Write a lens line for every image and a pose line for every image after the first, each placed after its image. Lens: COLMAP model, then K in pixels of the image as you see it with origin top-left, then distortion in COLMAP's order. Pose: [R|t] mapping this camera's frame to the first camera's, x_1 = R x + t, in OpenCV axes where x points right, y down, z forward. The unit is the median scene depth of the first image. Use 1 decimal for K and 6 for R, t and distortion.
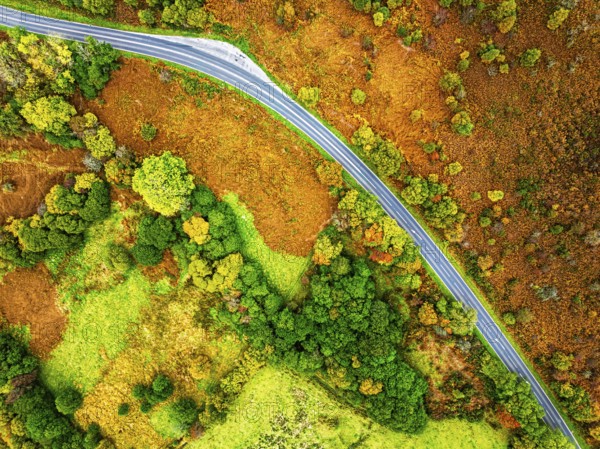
lens RADIAL K [[430.4, 0, 300.0], [0, 430.4, 224.5], [0, 0, 1]] dist [-0.034246, 0.003411]
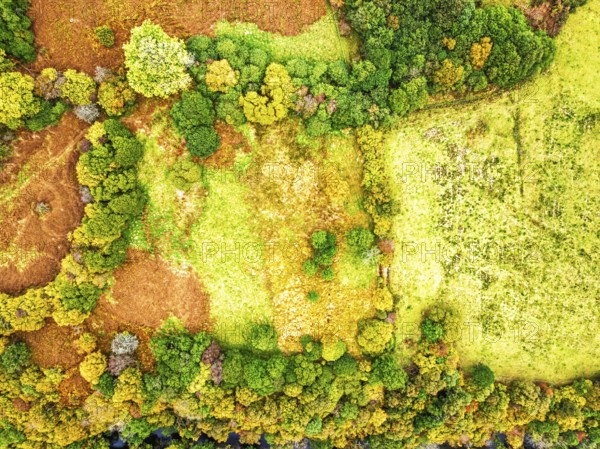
lens RADIAL K [[430.4, 0, 300.0], [0, 430.4, 224.5], [0, 0, 1]] dist [-0.034246, 0.003411]
pose [[0.681454, -0.731836, 0.006018, -0.365414], [0.731861, 0.681437, -0.004899, 0.353275], [-0.000516, 0.007743, 0.999970, 0.108730]]
